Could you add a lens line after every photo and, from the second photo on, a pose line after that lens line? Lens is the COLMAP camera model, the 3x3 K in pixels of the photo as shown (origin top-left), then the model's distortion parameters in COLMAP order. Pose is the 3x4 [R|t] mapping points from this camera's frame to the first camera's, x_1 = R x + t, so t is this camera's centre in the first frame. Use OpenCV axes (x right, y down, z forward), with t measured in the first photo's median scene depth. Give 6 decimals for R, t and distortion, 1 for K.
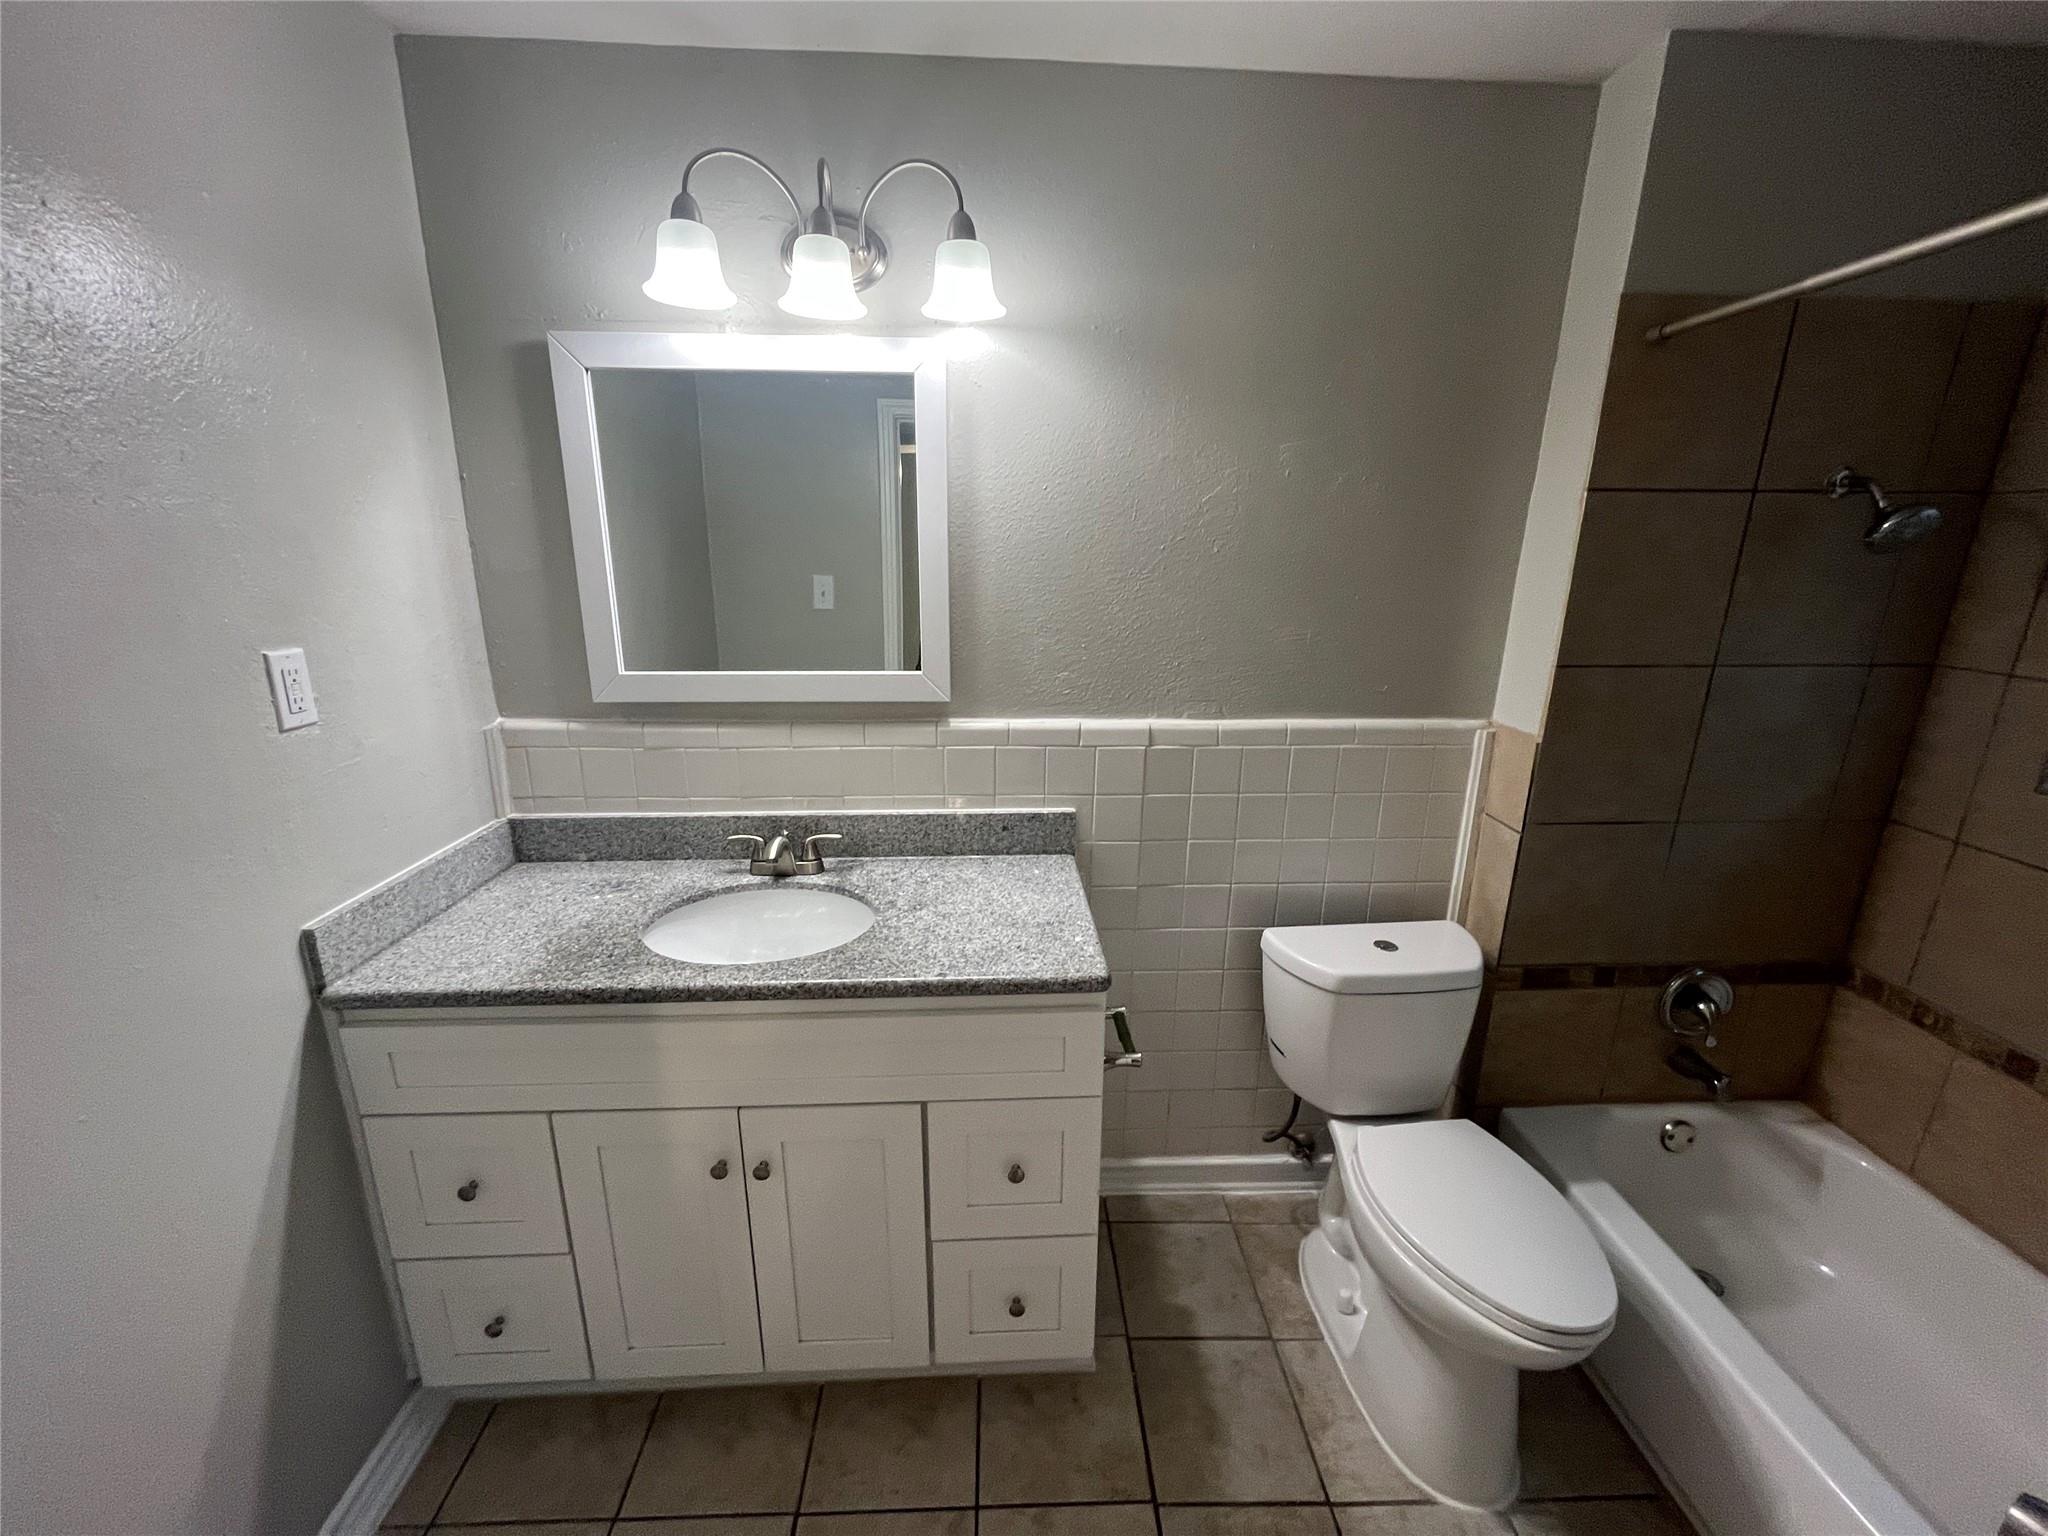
lens RADIAL K [[830.0, 0, 1024.8], [0, 830.0, 774.1], [0, 0, 1]] dist [-0.000762, 0.000373]
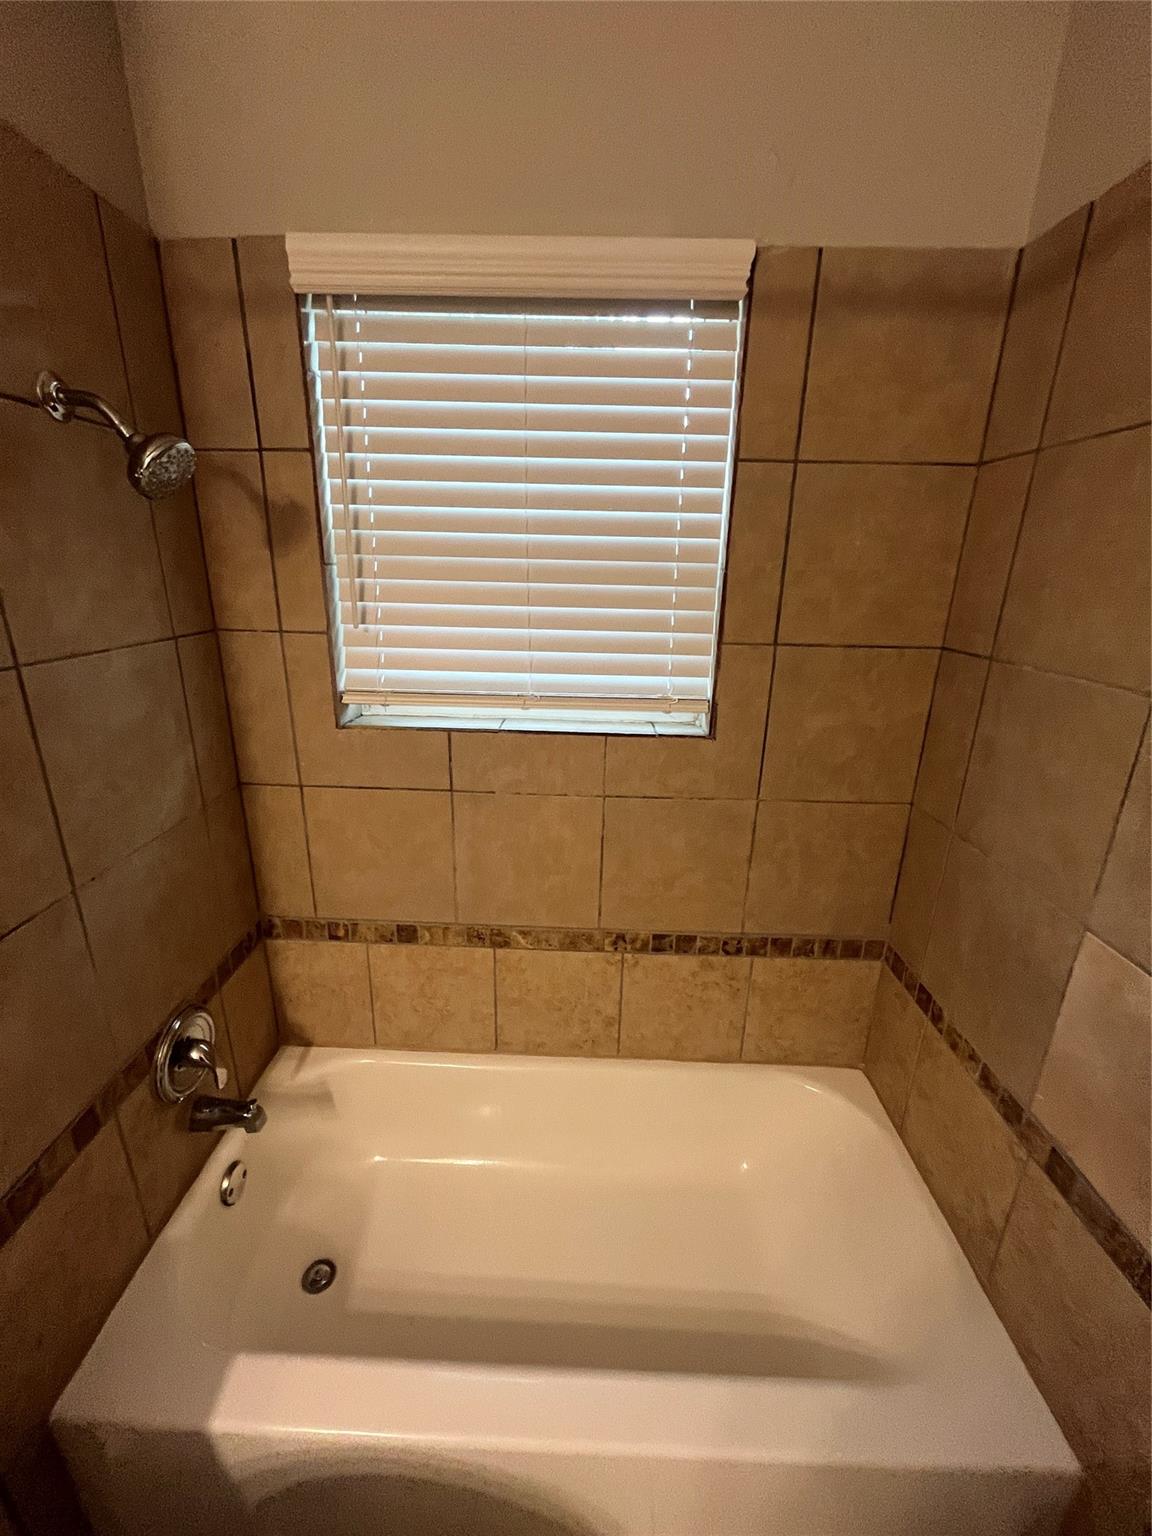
lens RADIAL K [[622.5, 0, 578.3], [0, 622.5, 770.8], [0, 0, 1]] dist [-0.000762, 0.000373]
pose [[0.057637, -0.318895, 0.946036, 0.337335], [0.256041, 0.920638, 0.294734, -0.080103], [-0.964946, 0.225237, 0.134713, 0.484962]]
